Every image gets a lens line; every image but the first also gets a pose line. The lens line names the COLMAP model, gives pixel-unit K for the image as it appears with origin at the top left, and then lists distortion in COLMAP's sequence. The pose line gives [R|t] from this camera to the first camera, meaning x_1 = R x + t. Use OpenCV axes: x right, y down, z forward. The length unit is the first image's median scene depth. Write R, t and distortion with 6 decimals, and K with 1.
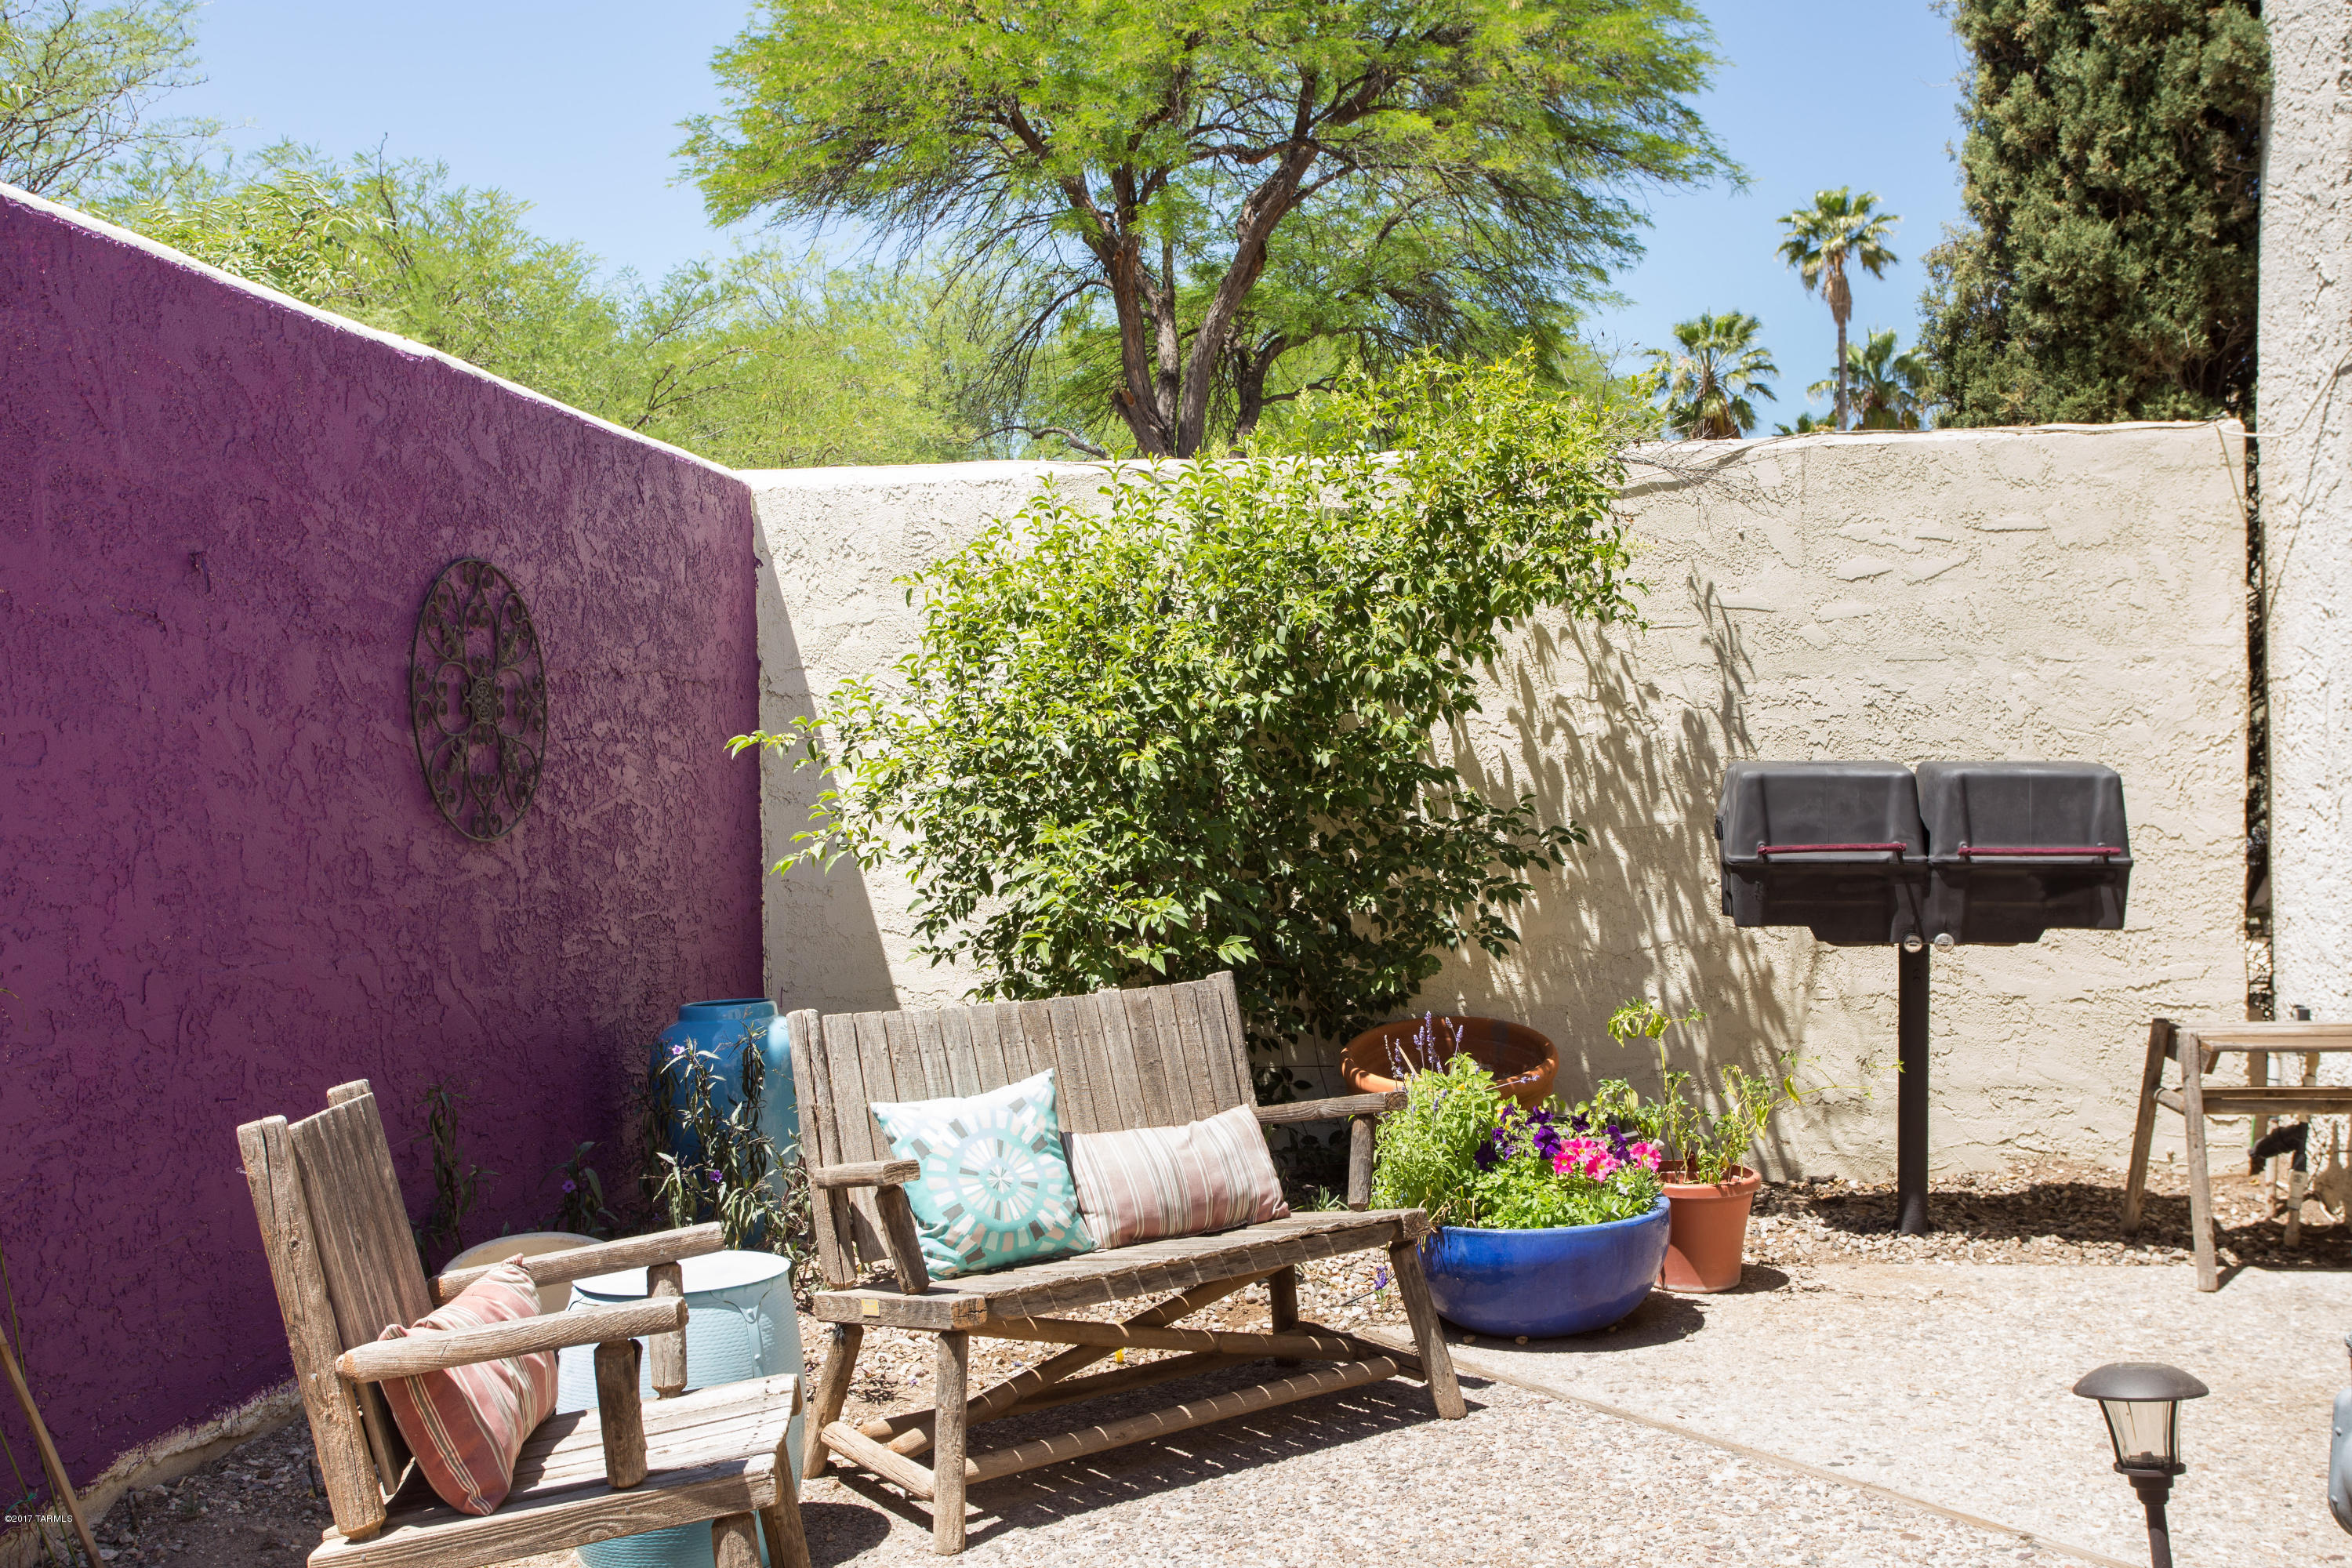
lens RADIAL K [[2301.1, 0, 1175.1], [0, 2301.1, 775.3], [0, 0, 1]] dist [-0.007615, 0.000000]
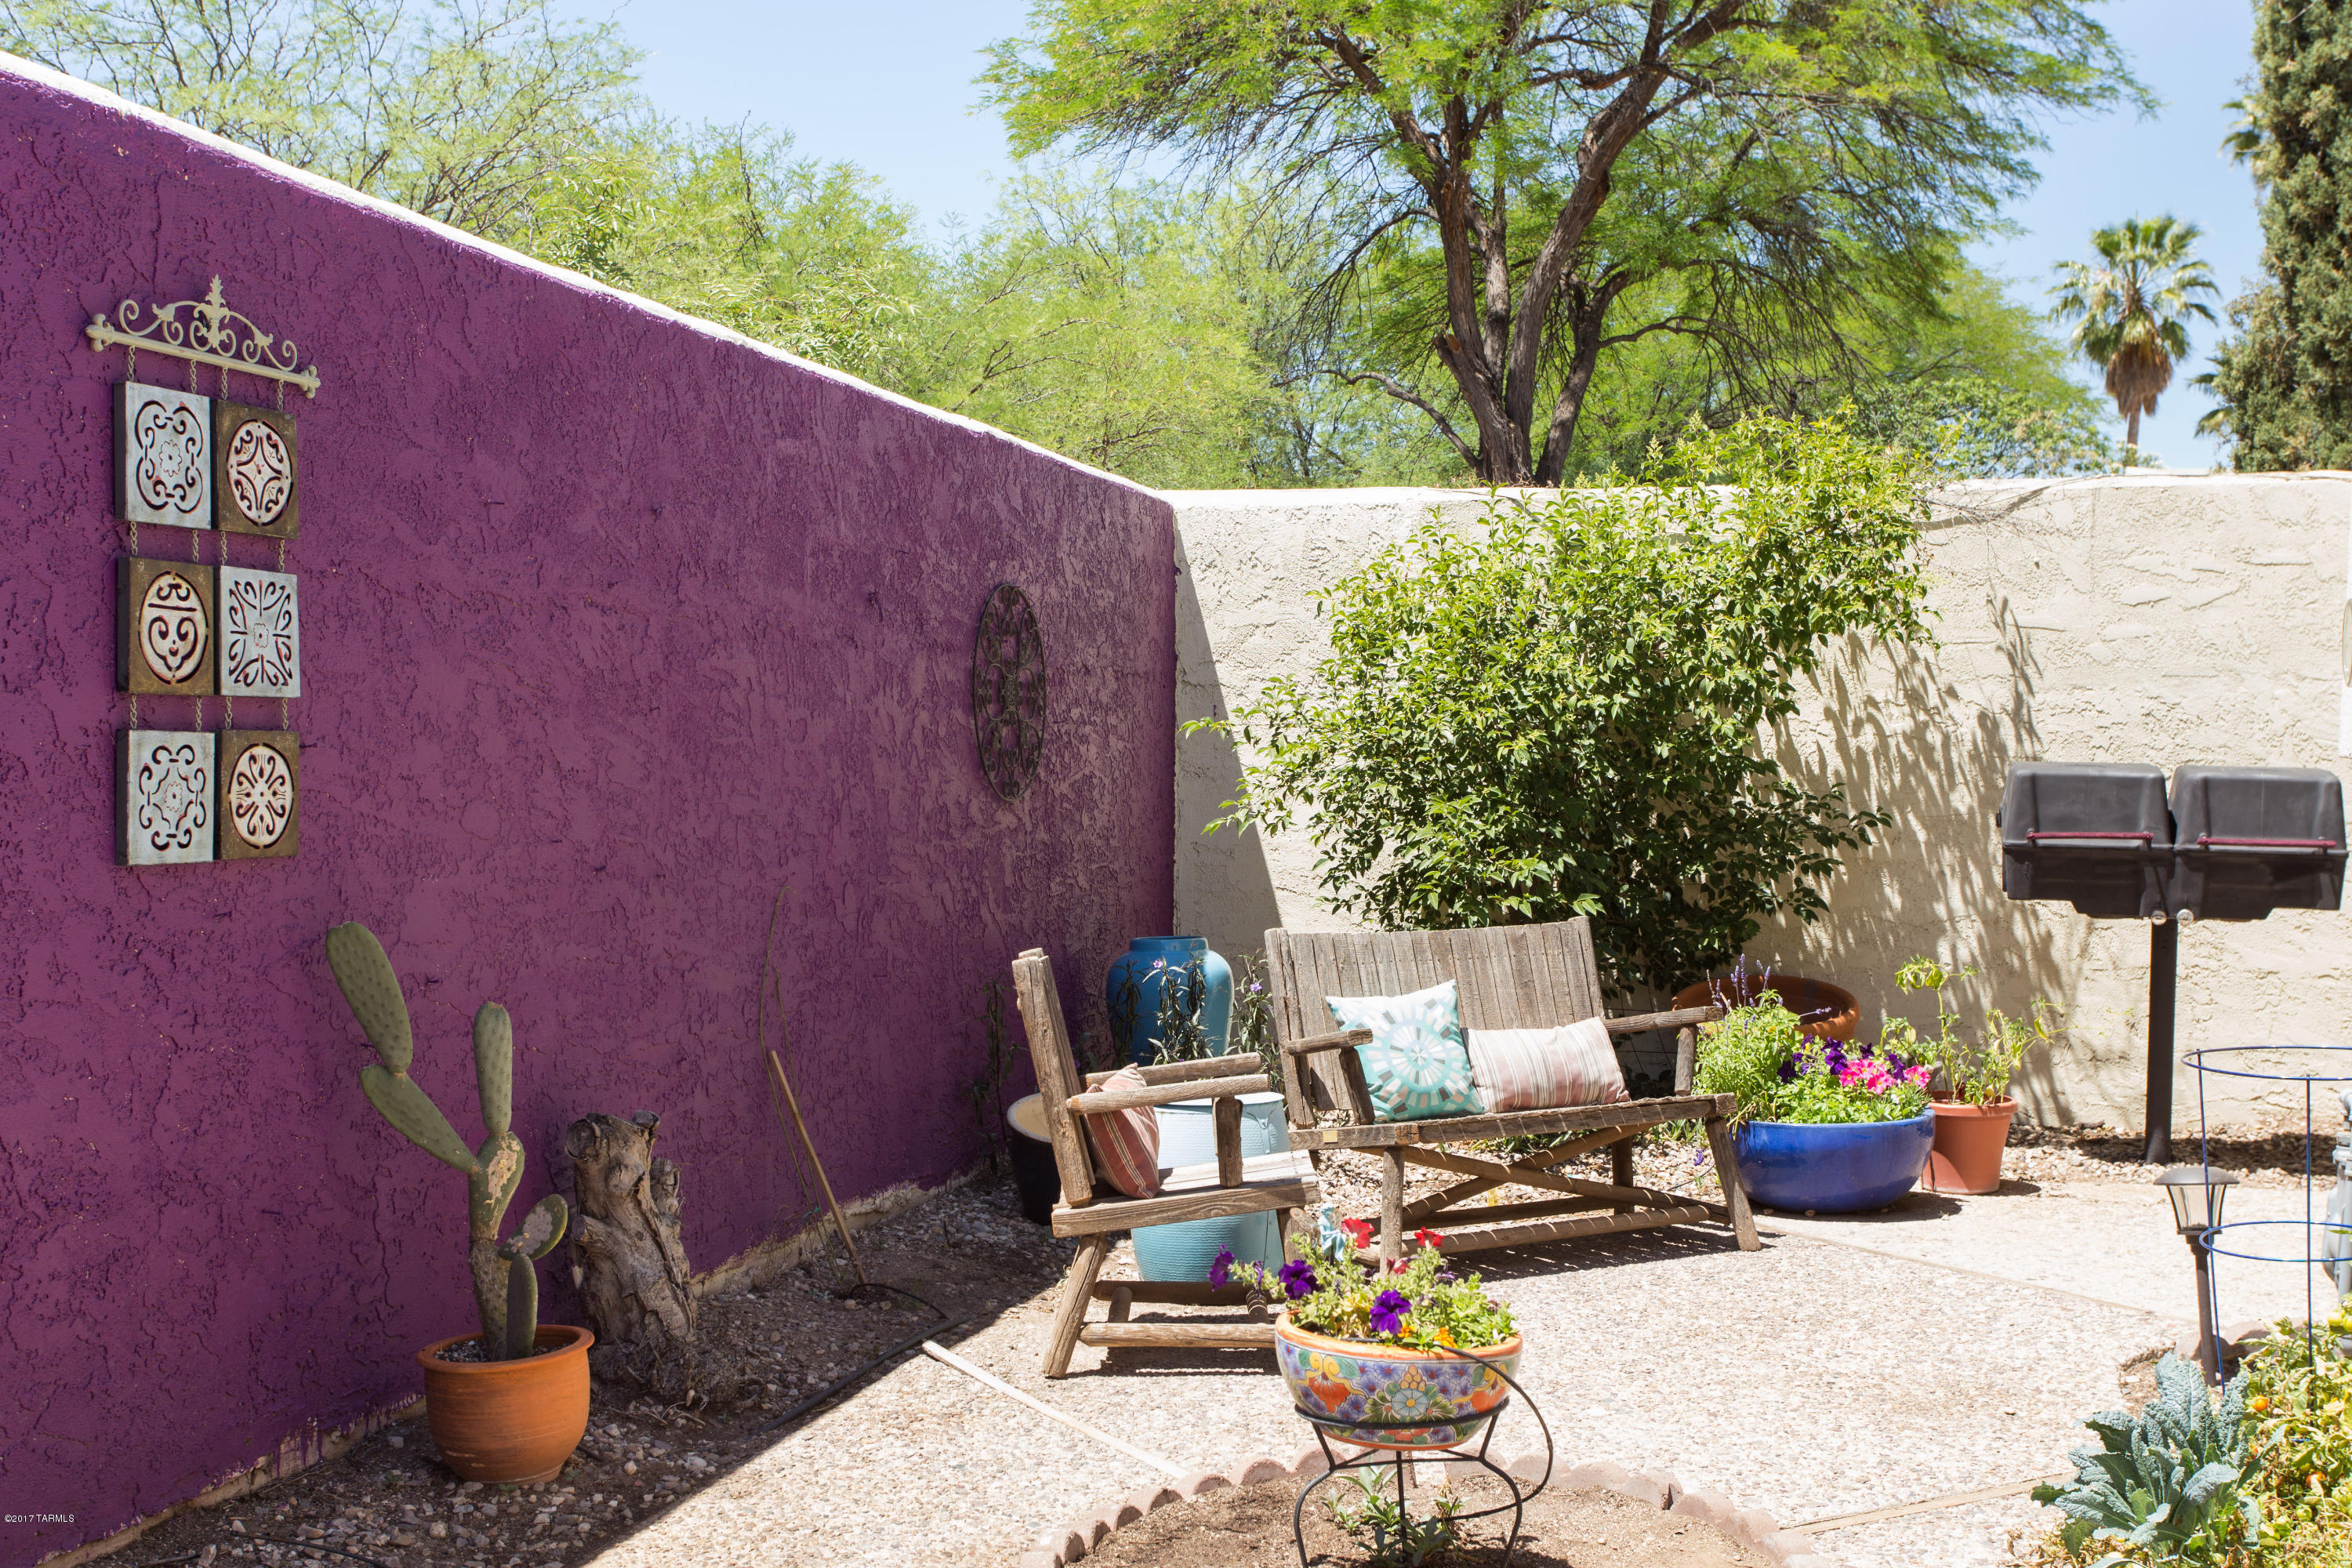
lens RADIAL K [[2784.0, 0, 1182.9], [0, 2784.0, 789.1], [0, 0, 1]] dist [0.002161, 0.000000]
pose [[0.994326, 0.024737, -0.103463, -0.032784], [-0.023249, 0.999609, 0.015564, -0.003909], [0.103807, -0.013071, 0.994512, -0.454224]]
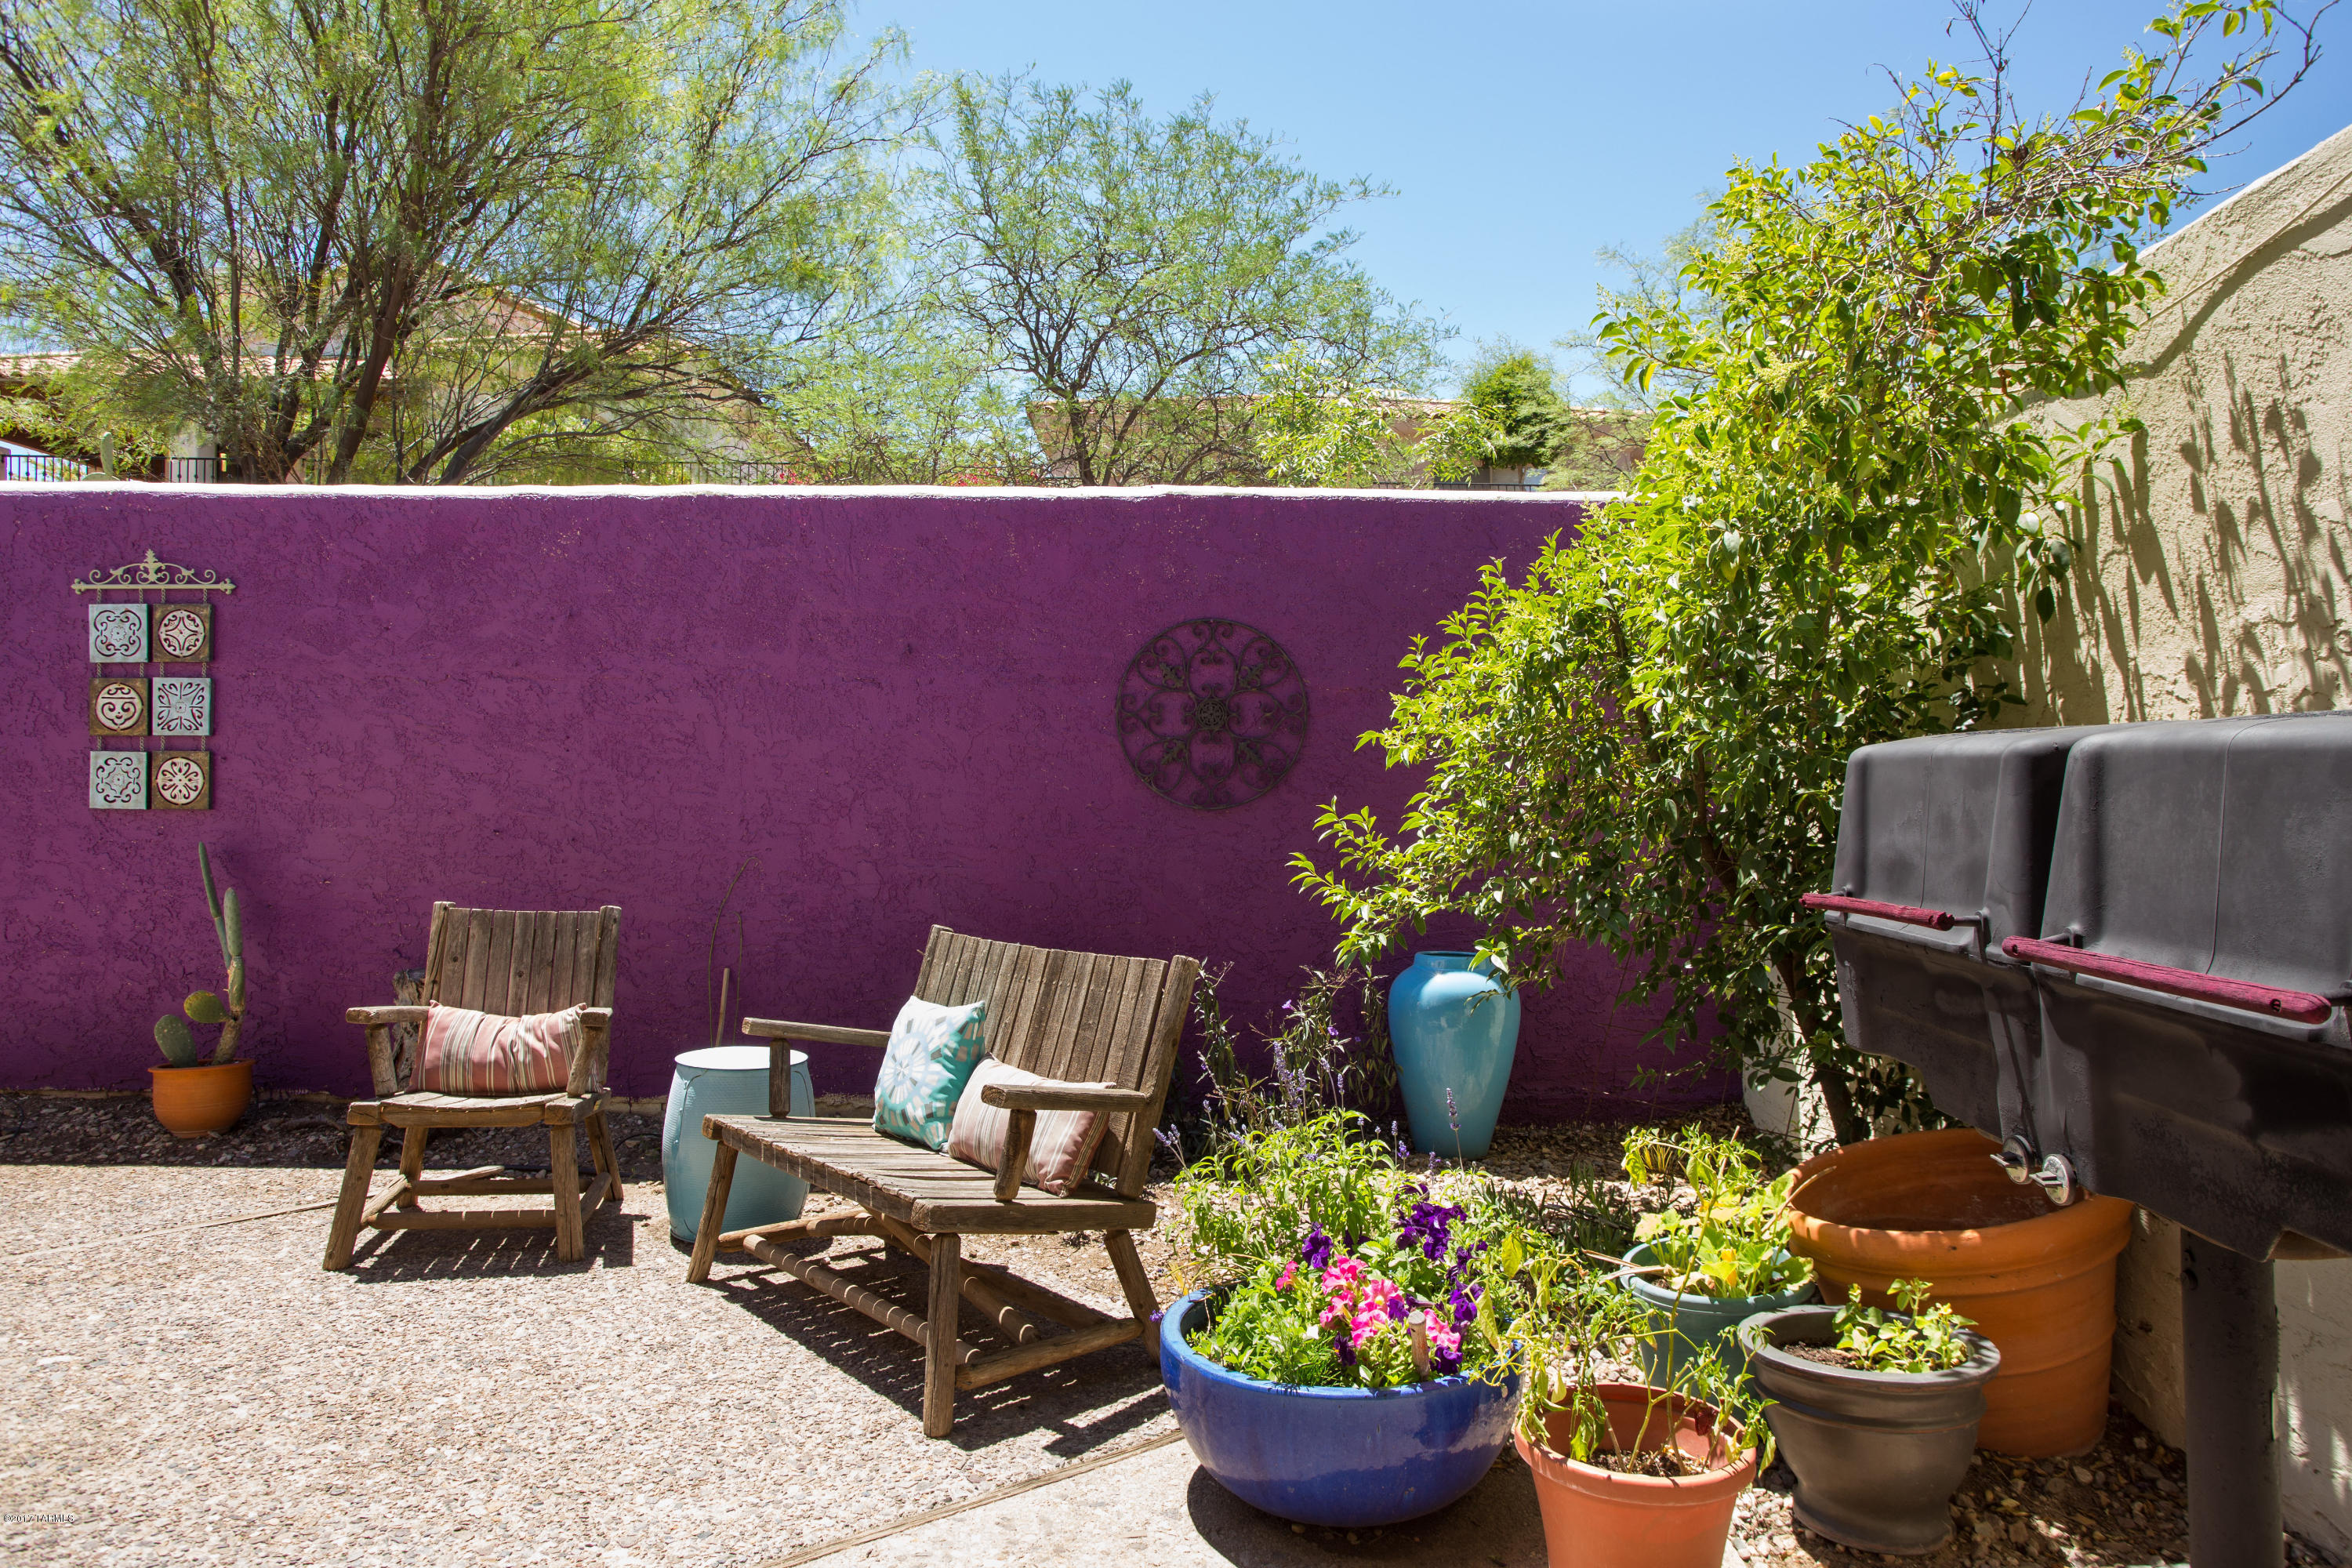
lens RADIAL K [[1406.1, 0, 1179.6], [0, 1406.1, 790.1], [0, 0, 1]] dist [-0.005754, -0.001323]
pose [[0.090545, 0.013353, -0.995803, 0.501453], [-0.010622, 0.999866, 0.012441, 0.004095], [0.995836, 0.009450, 0.090674, 0.741984]]
